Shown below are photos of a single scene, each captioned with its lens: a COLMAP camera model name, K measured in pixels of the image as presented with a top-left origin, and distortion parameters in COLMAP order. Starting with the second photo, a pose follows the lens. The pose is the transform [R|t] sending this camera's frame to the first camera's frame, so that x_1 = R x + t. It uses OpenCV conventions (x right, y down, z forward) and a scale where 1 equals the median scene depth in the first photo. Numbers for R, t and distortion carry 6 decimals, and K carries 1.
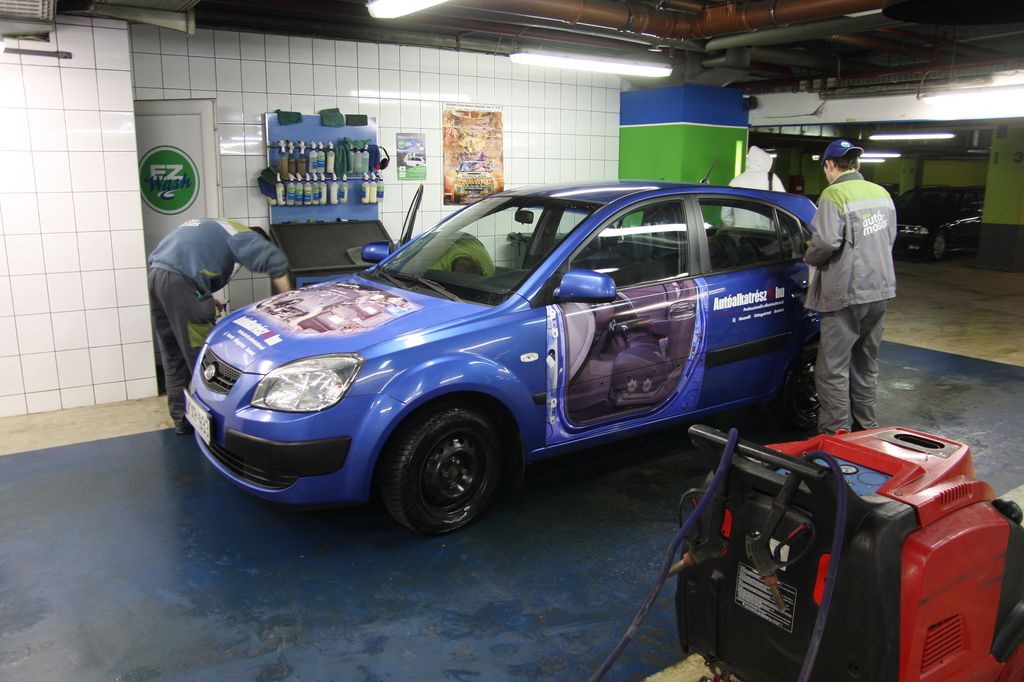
lens RADIAL K [[780.4, 0, 512.0], [0, 780.4, 341.0], [0, 0, 1]] dist [-0.138148, 0.108756]
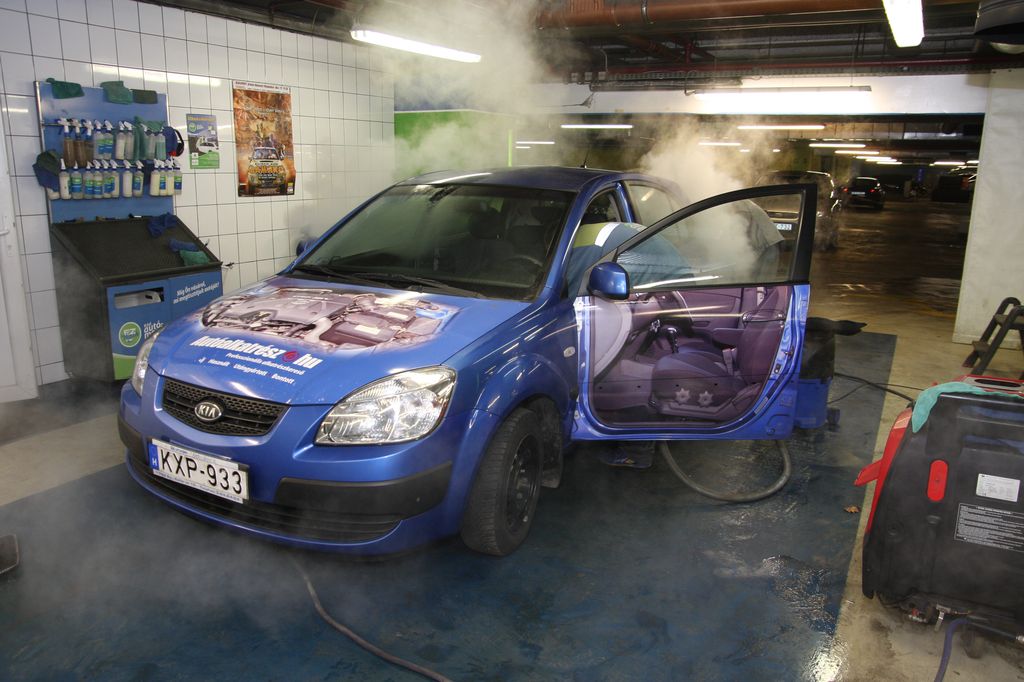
lens RADIAL K [[780.9, 0, 512.0], [0, 780.9, 341.0], [0, 0, 1]] dist [-0.135578, 0.115244]
pose [[0.890143, -0.093703, 0.445943, -0.252571], [0.086828, 0.995577, 0.035878, -0.017481], [-0.447333, 0.006784, 0.894342, 0.089945]]
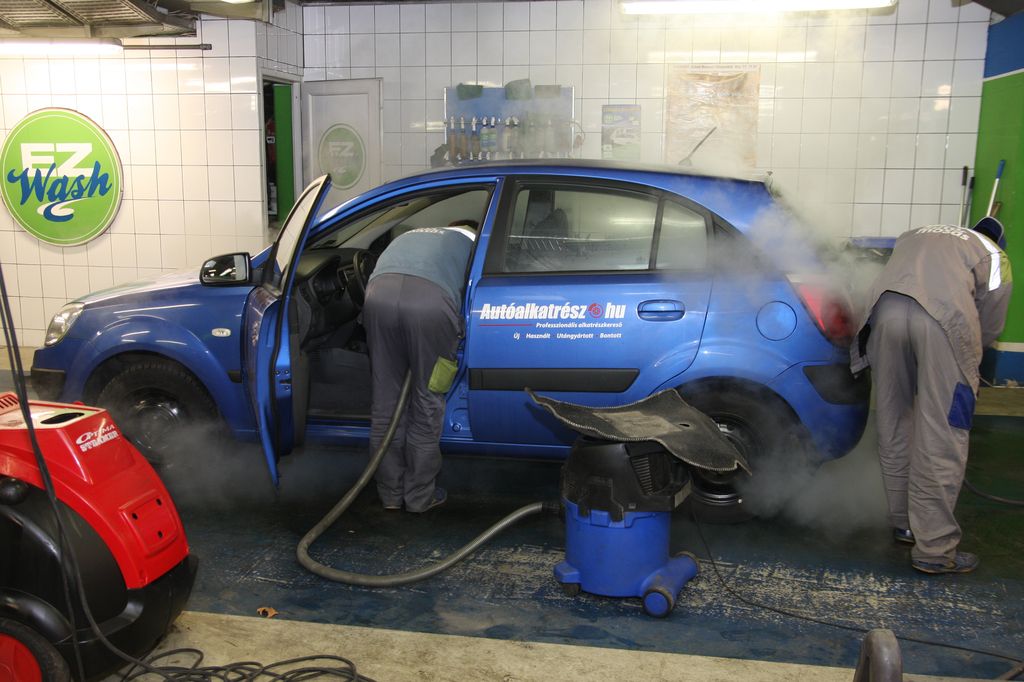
lens RADIAL K [[1046.6, 0, 512.0], [0, 1046.6, 341.0], [0, 0, 1]] dist [-0.096071, 0.309447]
pose [[0.712151, 0.122266, -0.691297, 0.659497], [-0.148309, 0.988694, 0.022082, -0.028993], [0.686182, 0.086800, 0.722233, 0.150982]]
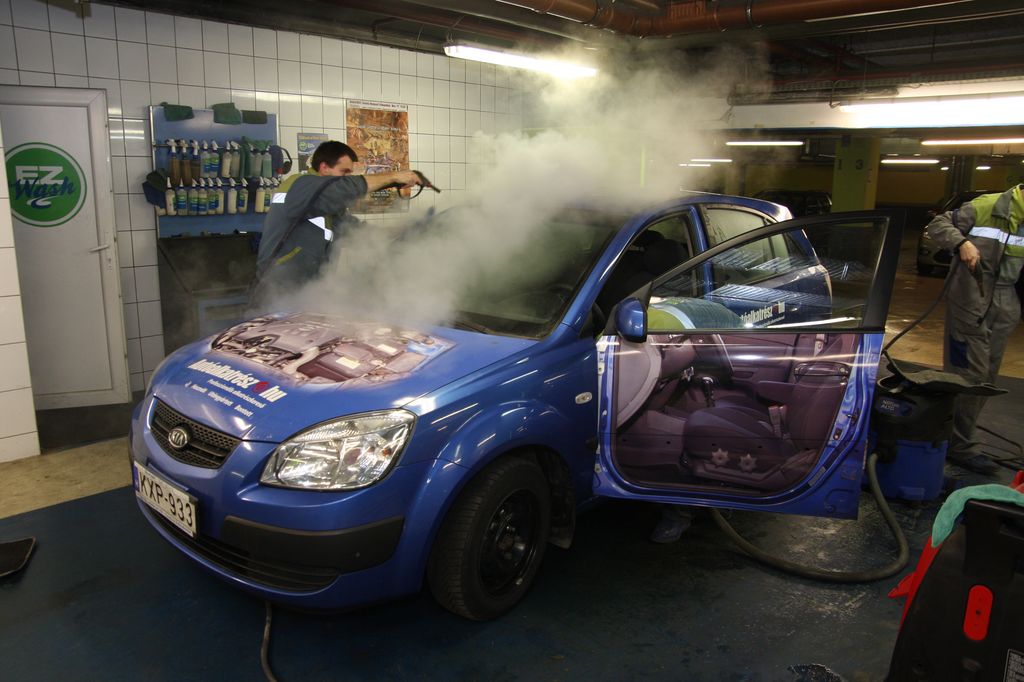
lens RADIAL K [[780.9, 0, 512.0], [0, 780.9, 341.0], [0, 0, 1]] dist [-0.135578, 0.115244]
pose [[0.973582, -0.039304, 0.224931, -0.130477], [0.040368, 0.999185, -0.000134, -0.023491], [-0.224743, 0.009211, 0.974375, 0.100152]]
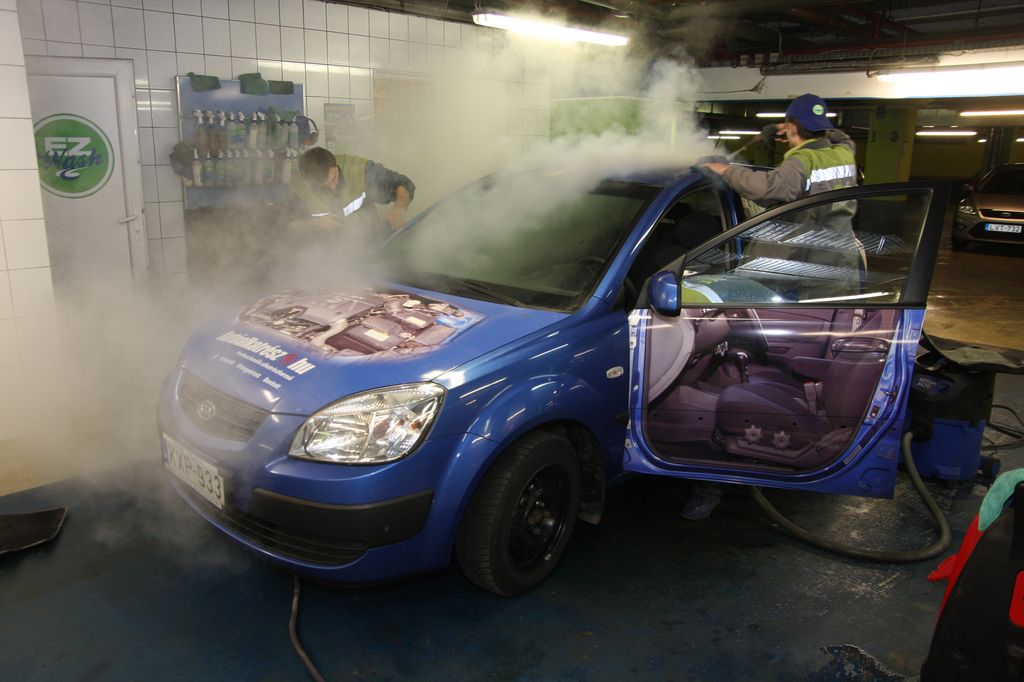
lens RADIAL K [[780.9, 0, 512.0], [0, 780.9, 341.0], [0, 0, 1]] dist [-0.135578, 0.115244]
pose [[0.980462, -0.040202, 0.192555, -0.132139], [0.034486, 0.998862, 0.032947, -0.023440], [-0.193660, -0.025662, 0.980733, 0.107590]]
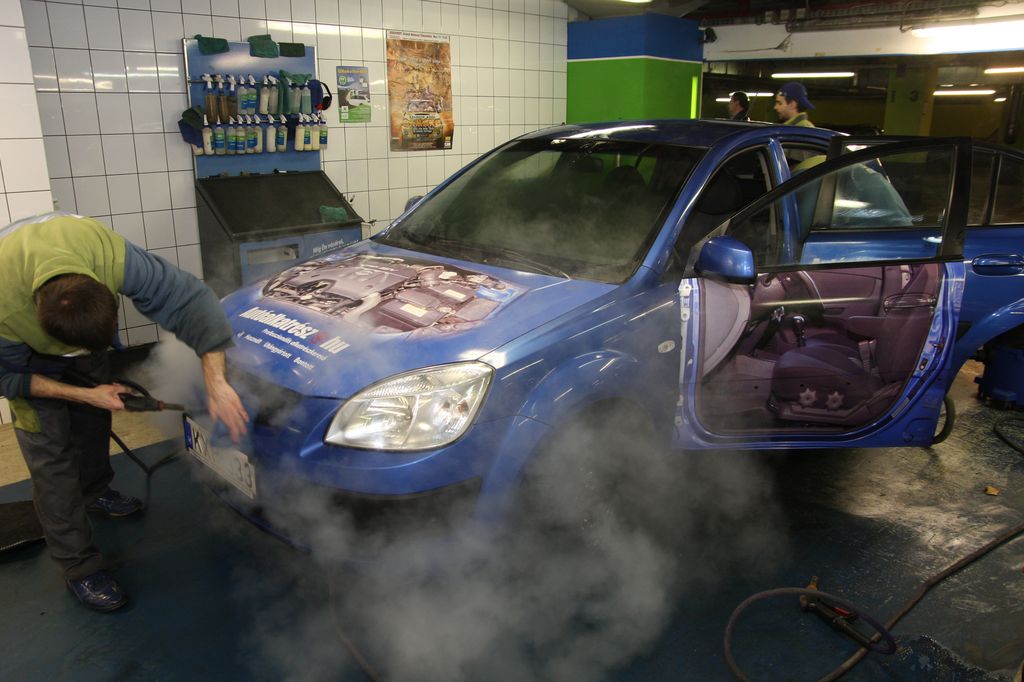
lens RADIAL K [[780.9, 0, 512.0], [0, 780.9, 341.0], [0, 0, 1]] dist [-0.135578, 0.115244]
pose [[0.981149, -0.058823, 0.184084, -0.147634], [0.045692, 0.996153, 0.074782, -0.026904], [-0.187775, -0.064961, 0.980062, 0.139544]]
